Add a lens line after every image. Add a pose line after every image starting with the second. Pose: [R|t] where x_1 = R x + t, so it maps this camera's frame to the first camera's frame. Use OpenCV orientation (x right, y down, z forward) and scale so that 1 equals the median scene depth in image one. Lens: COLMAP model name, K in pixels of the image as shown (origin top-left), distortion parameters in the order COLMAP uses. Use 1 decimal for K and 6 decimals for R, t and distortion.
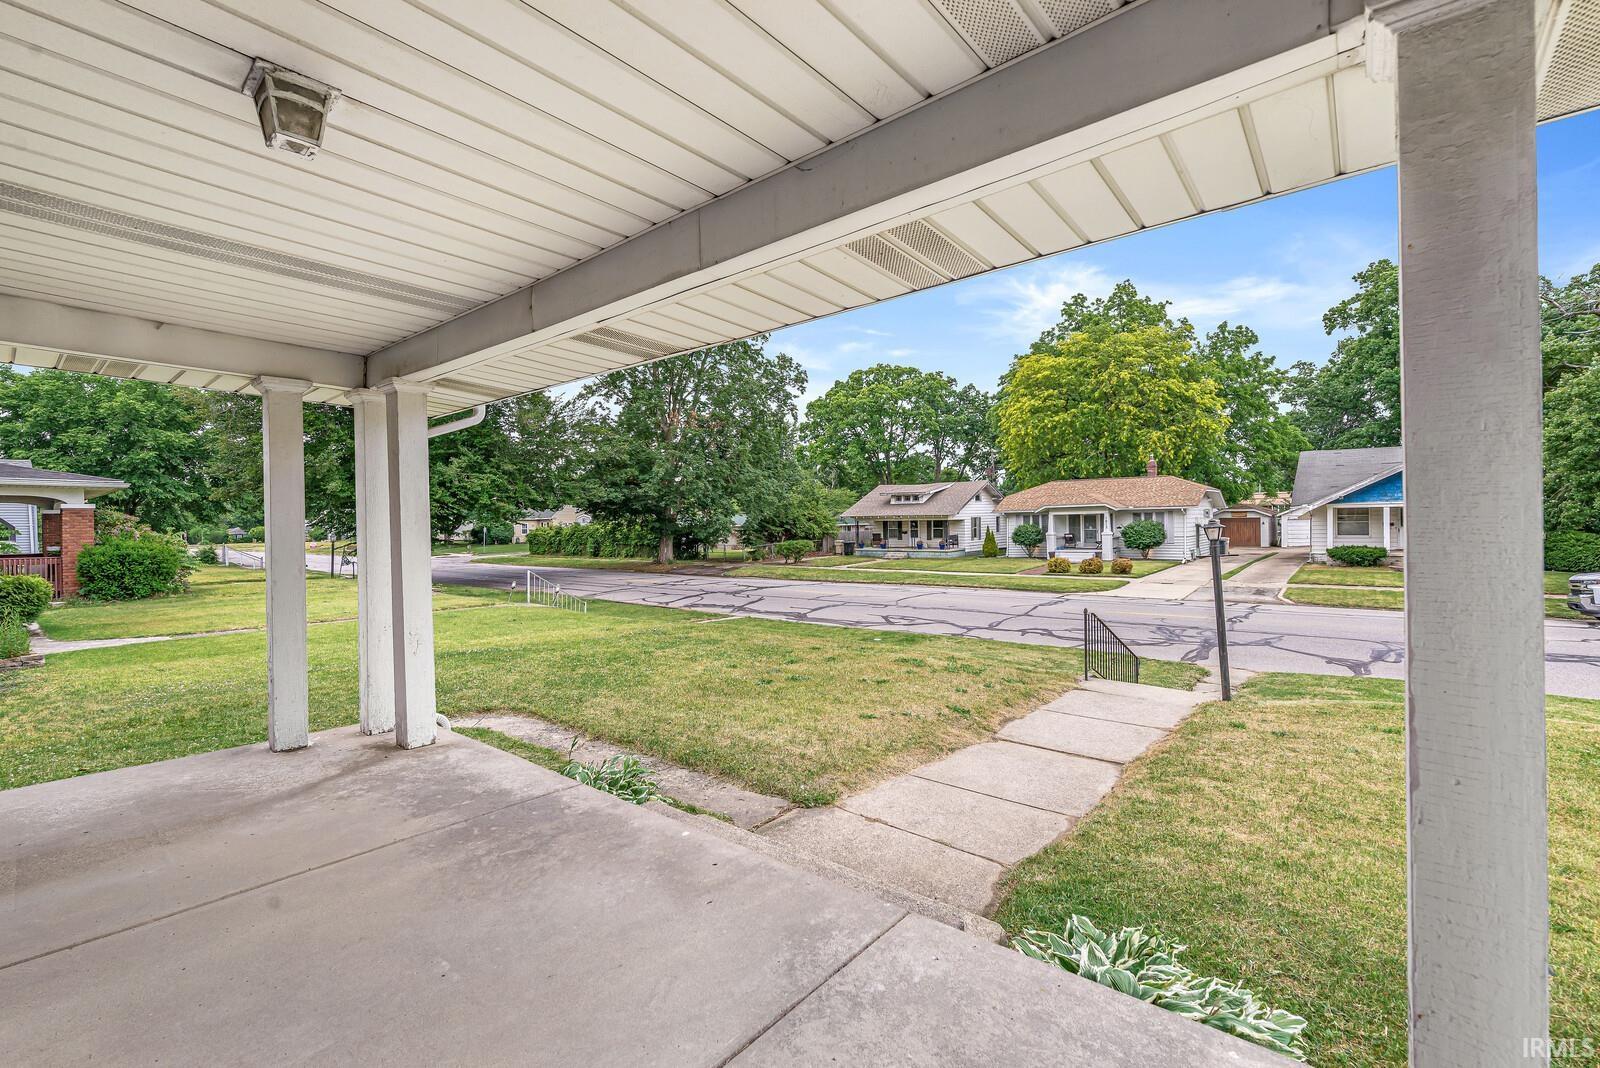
lens RADIAL K [[689.6, 0, 800.0], [0, 689.6, 534.0], [0, 0, 1]] dist [-0.000889, -0.000096]
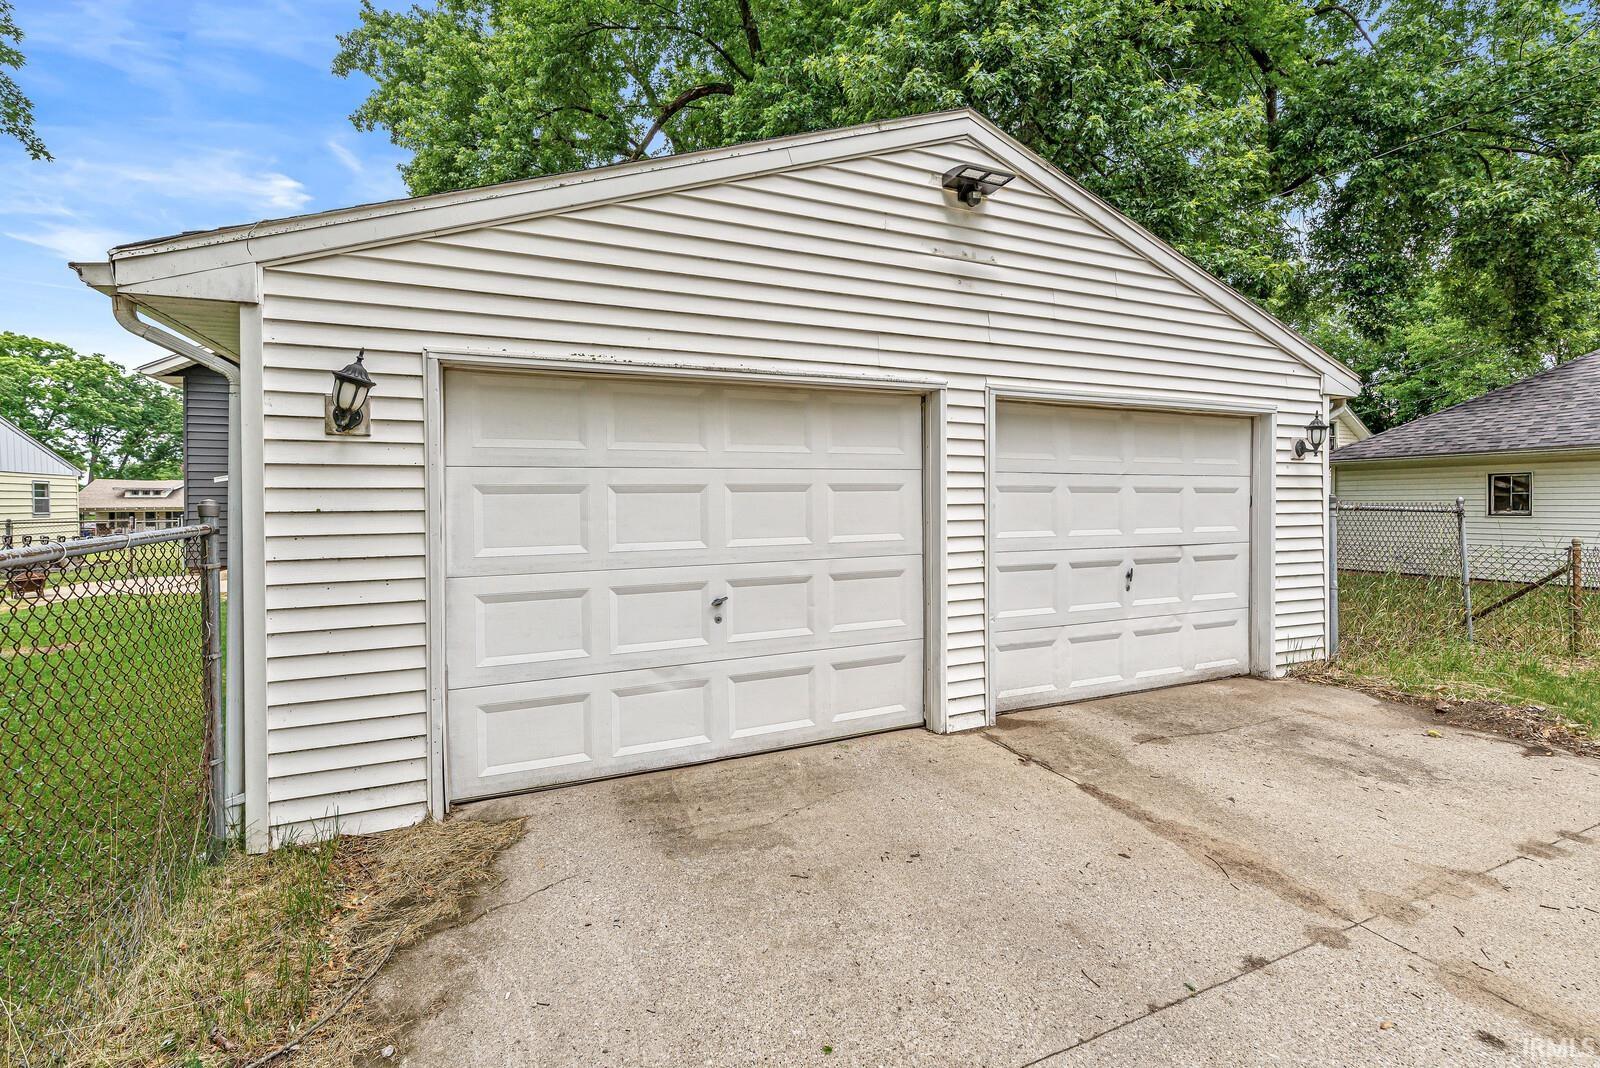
lens RADIAL K [[690.0, 0, 806.1], [0, 690.0, 511.3], [0, 0, 1]] dist [0.000898, 0.000315]
pose [[0.446192, 0.000155, 0.894937, -0.392130], [0.019737, 0.999755, -0.010014, 0.013574], [-0.894720, 0.022131, 0.446080, -0.524096]]
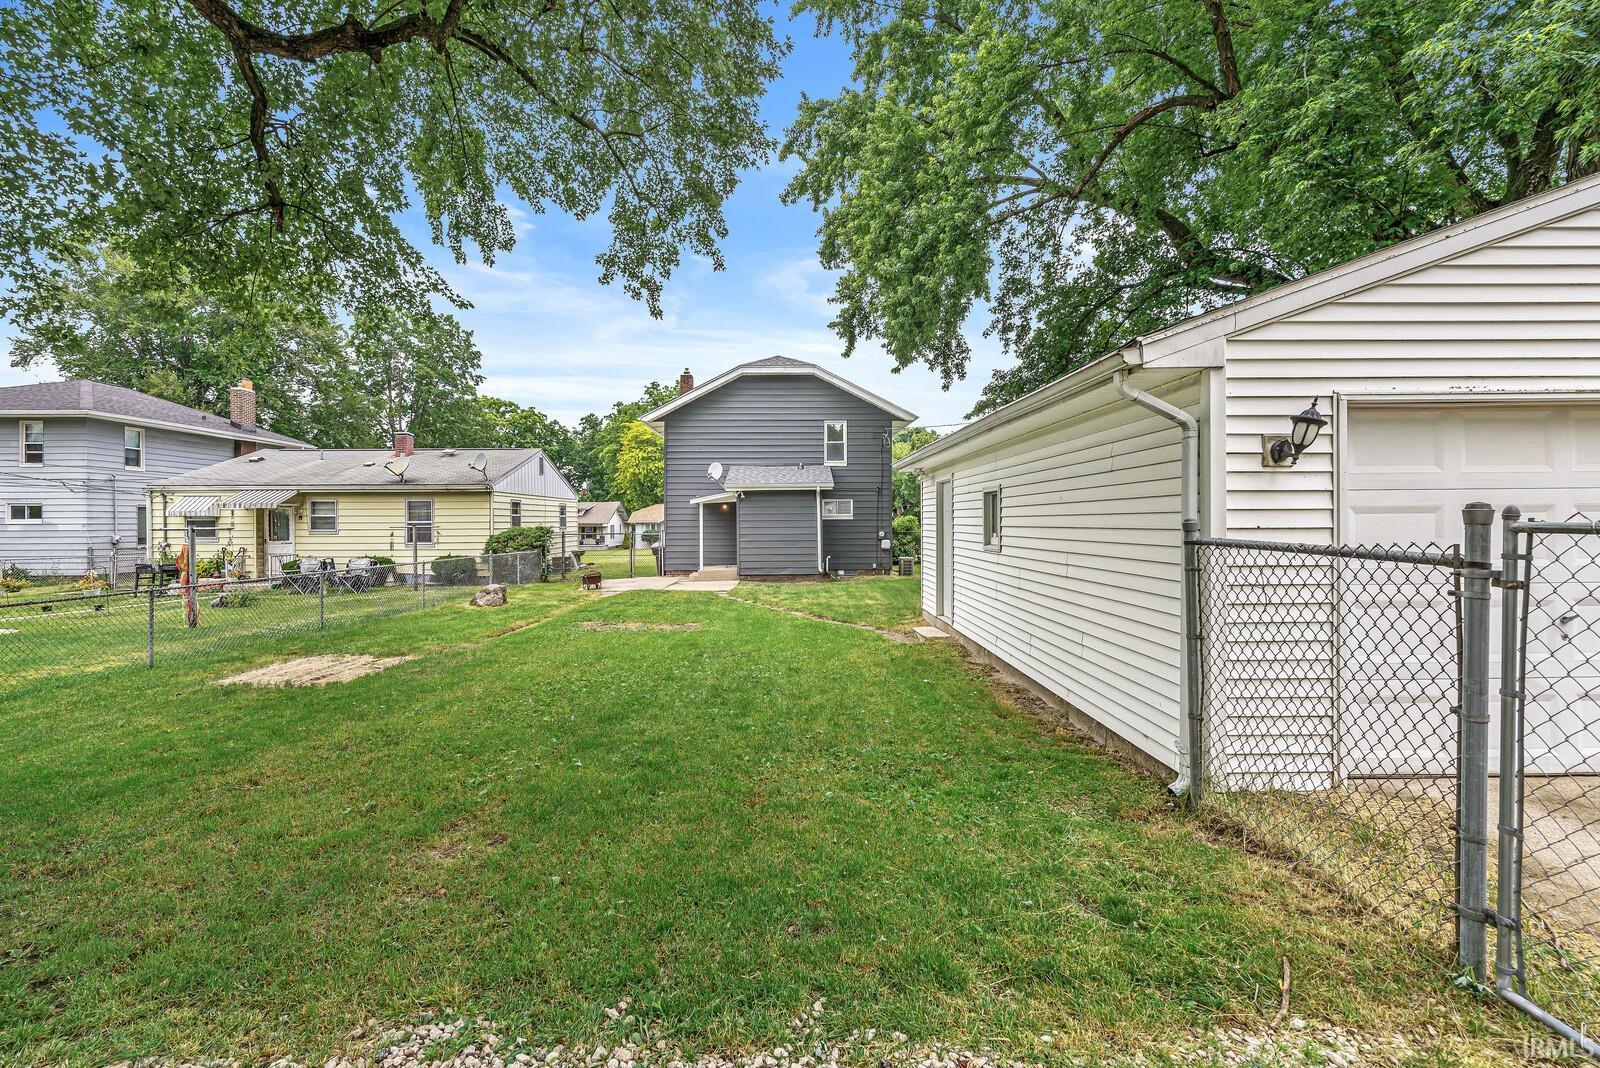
lens RADIAL K [[689.6, 0, 800.0], [0, 689.6, 534.0], [0, 0, 1]] dist [-0.000889, -0.000096]
pose [[0.758774, 0.002895, 0.651348, -0.447755], [0.004365, 0.999945, -0.009529, 0.013251], [-0.651340, 0.010073, 0.758719, -0.480925]]
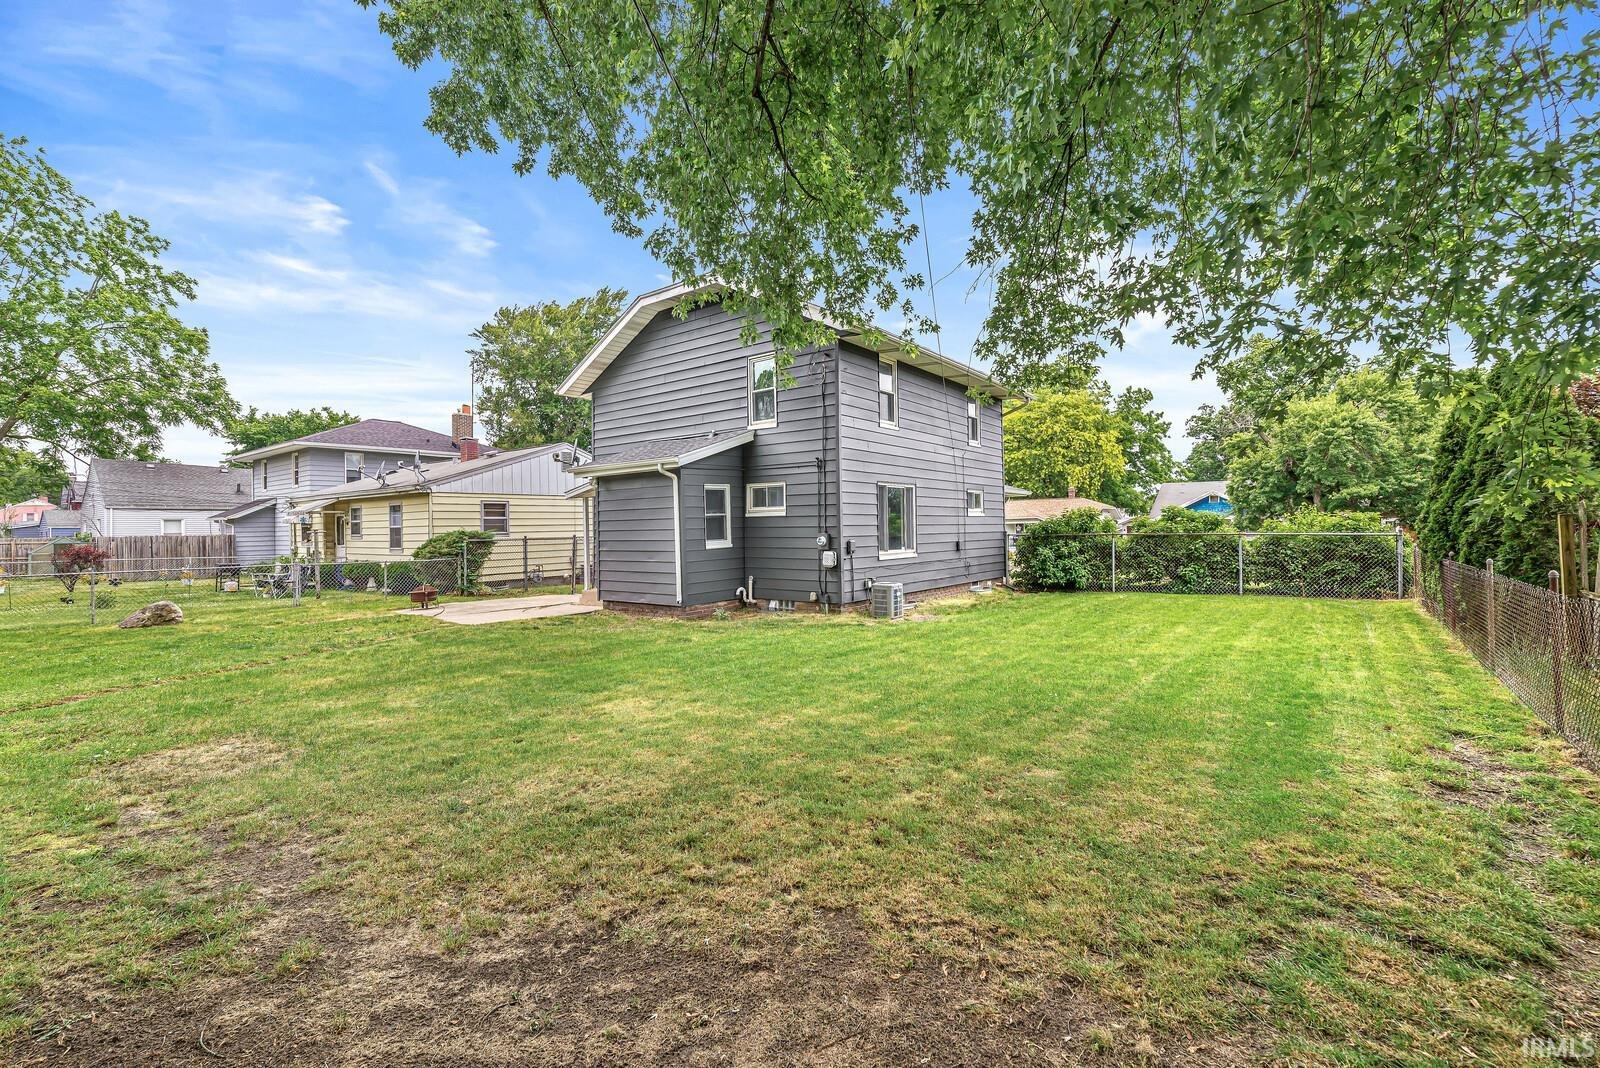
lens RADIAL K [[689.6, 0, 800.0], [0, 689.6, 534.0], [0, 0, 1]] dist [-0.000889, -0.000096]
pose [[0.999485, 0.000183, 0.032078, -0.116718], [0.000121, 0.999955, -0.009475, 0.009007], [-0.032079, 0.009474, 0.999440, -0.425888]]
